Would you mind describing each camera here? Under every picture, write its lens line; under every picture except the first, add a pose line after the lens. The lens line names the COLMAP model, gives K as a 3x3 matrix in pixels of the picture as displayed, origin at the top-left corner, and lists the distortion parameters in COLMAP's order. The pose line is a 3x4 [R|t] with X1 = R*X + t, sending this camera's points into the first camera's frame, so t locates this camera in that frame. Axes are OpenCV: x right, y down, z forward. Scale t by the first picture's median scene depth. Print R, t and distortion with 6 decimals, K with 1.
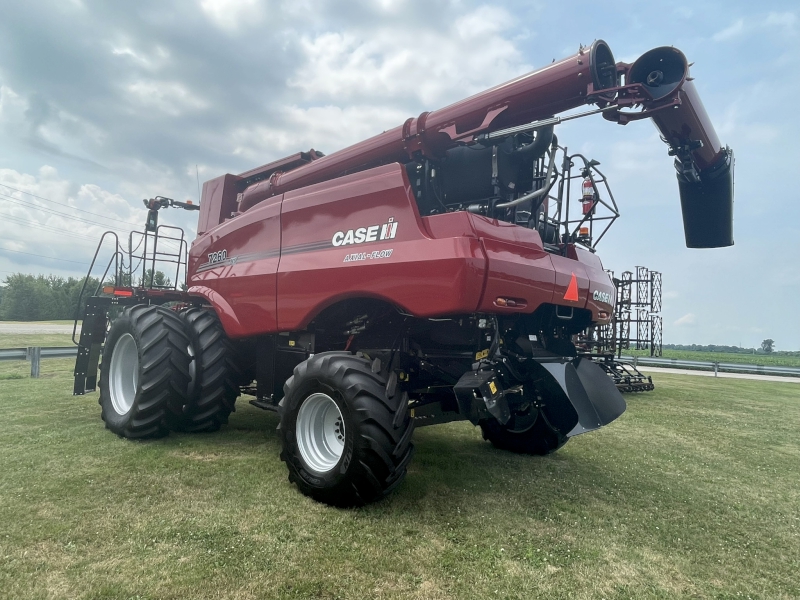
lens RADIAL K [[519.4, 0, 400.0], [0, 519.4, 300.0], [0, 0, 1]] dist [-0.004227, -0.001138]
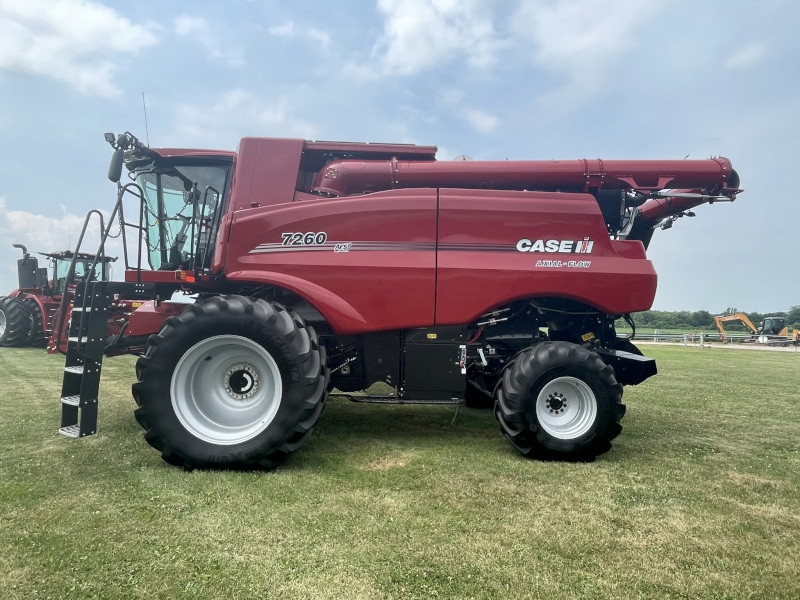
lens RADIAL K [[519.4, 0, 400.0], [0, 519.4, 300.0], [0, 0, 1]] dist [-0.004227, -0.001138]
pose [[0.675011, -0.011245, 0.737722, -1.091982], [-0.040306, 0.997829, 0.052089, -0.042076], [-0.736706, -0.064895, 0.673092, 0.389265]]
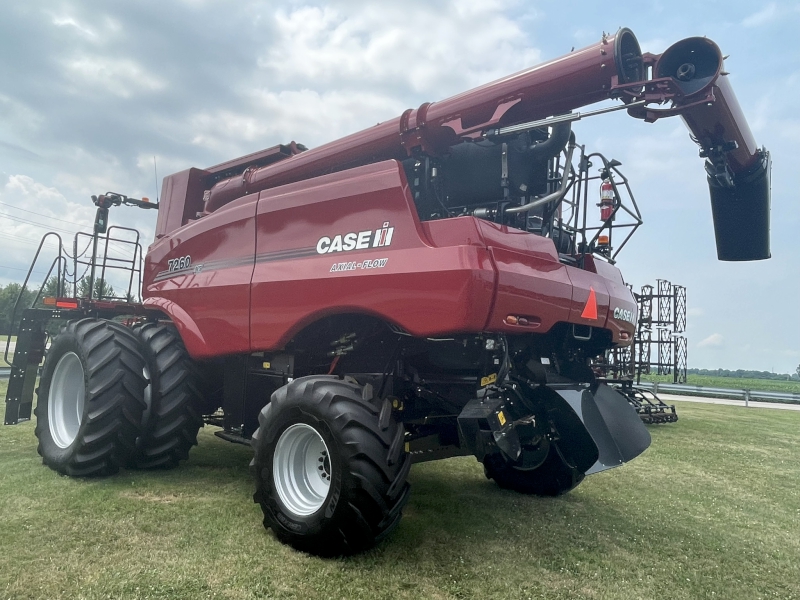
lens RADIAL K [[605.8, 0, 400.0], [0, 605.8, 300.0], [0, 0, 1]] dist [-0.007016, 0.002265]
pose [[0.999508, 0.009964, 0.029730, -0.019295], [-0.009237, 0.999657, -0.024491, -0.002443], [-0.029964, 0.024205, 0.999258, -0.012752]]
